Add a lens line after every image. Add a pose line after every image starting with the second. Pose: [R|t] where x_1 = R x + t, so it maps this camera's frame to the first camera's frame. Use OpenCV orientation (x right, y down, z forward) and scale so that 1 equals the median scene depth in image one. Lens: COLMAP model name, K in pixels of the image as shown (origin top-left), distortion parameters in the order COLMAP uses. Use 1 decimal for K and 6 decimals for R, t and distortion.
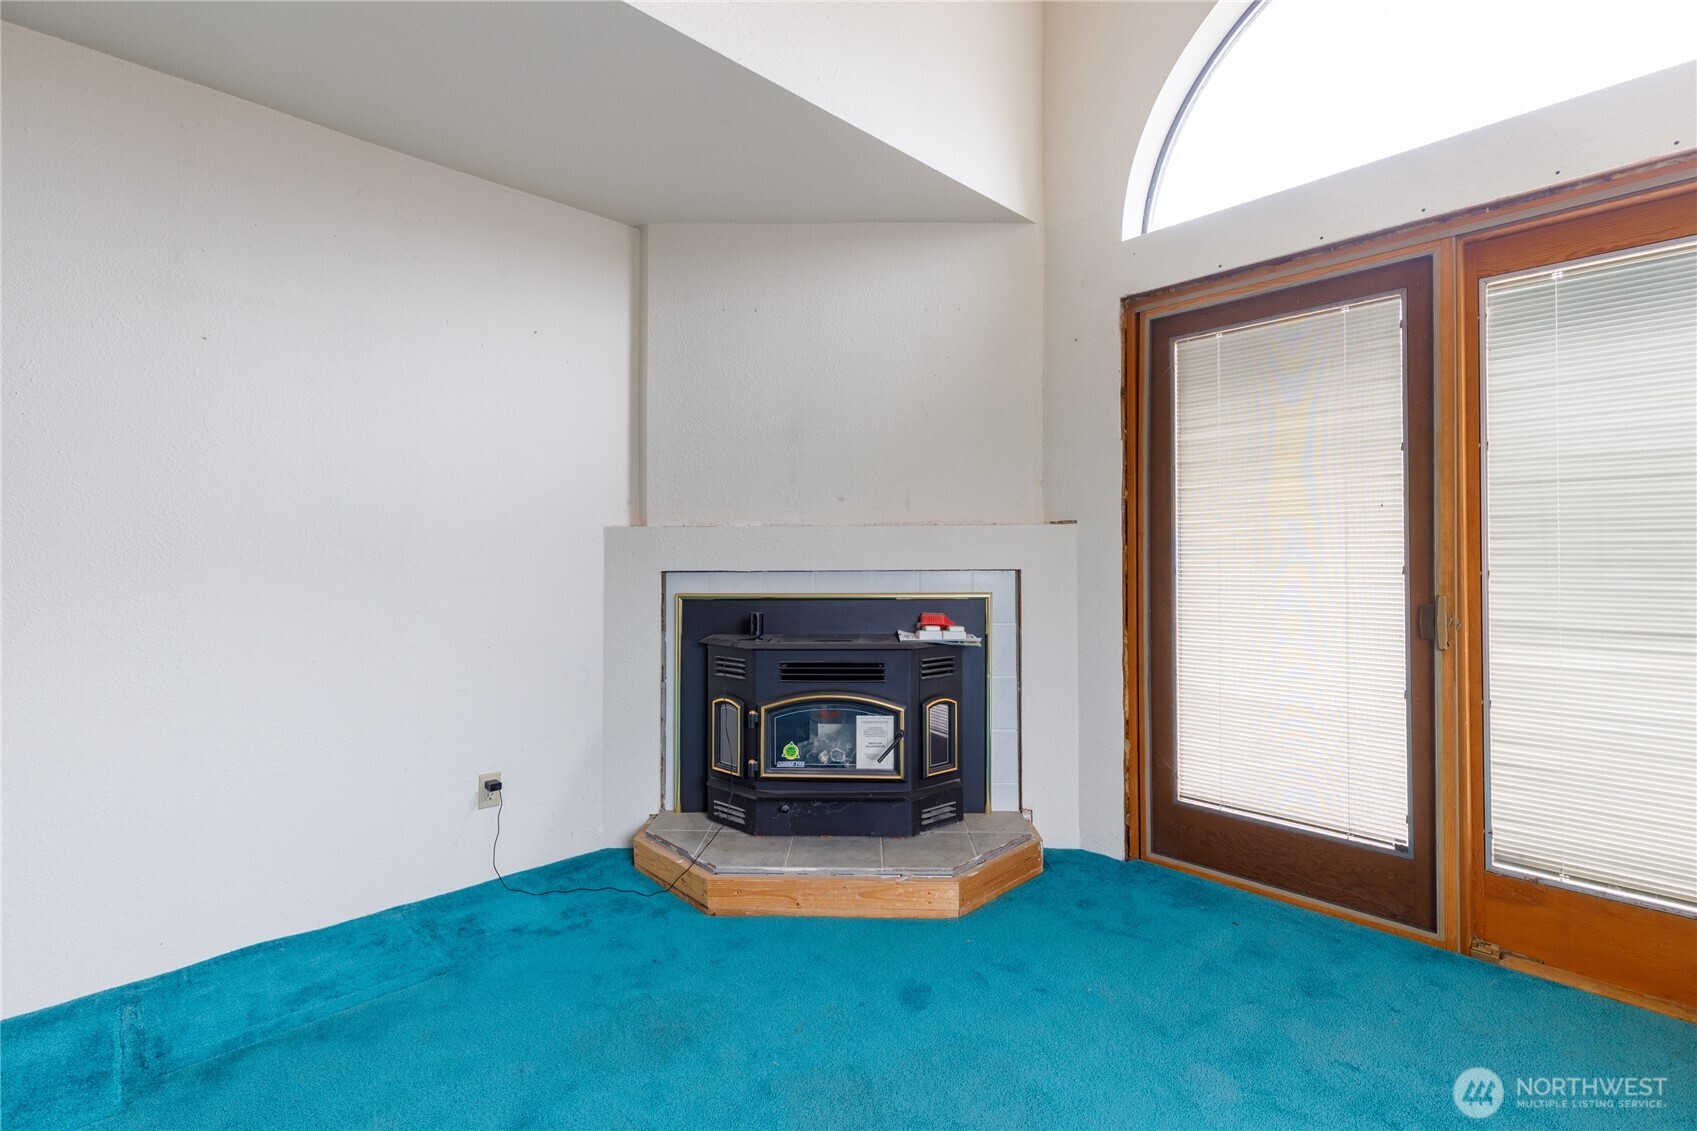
lens RADIAL K [[771.1, 0, 849.0], [0, 771.1, 549.6], [0, 0, 1]] dist [0.000294, 0.000023]
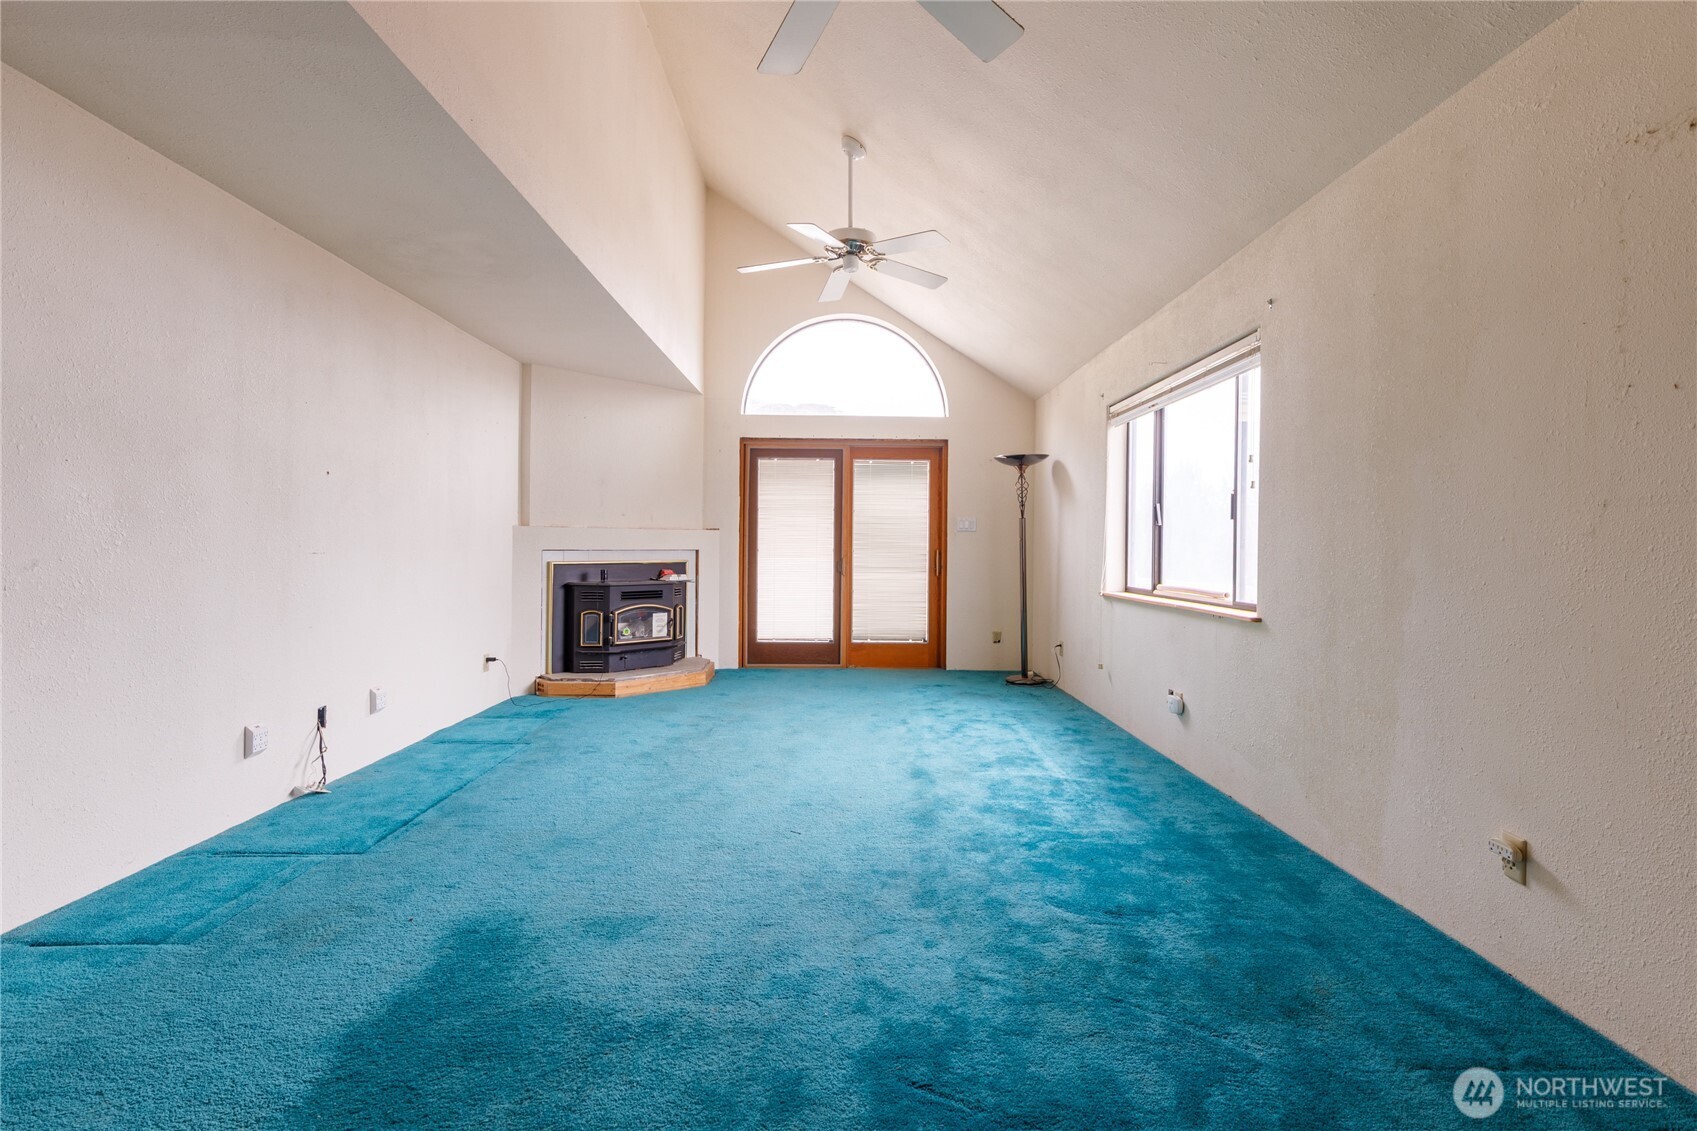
lens RADIAL K [[771.1, 0, 849.0], [0, 771.1, 549.6], [0, 0, 1]] dist [0.000294, 0.000023]
pose [[0.685166, 0.003320, 0.728380, -1.220599], [-0.018028, 0.999761, 0.012402, -0.011110], [-0.728164, -0.021628, 0.685061, -0.950373]]
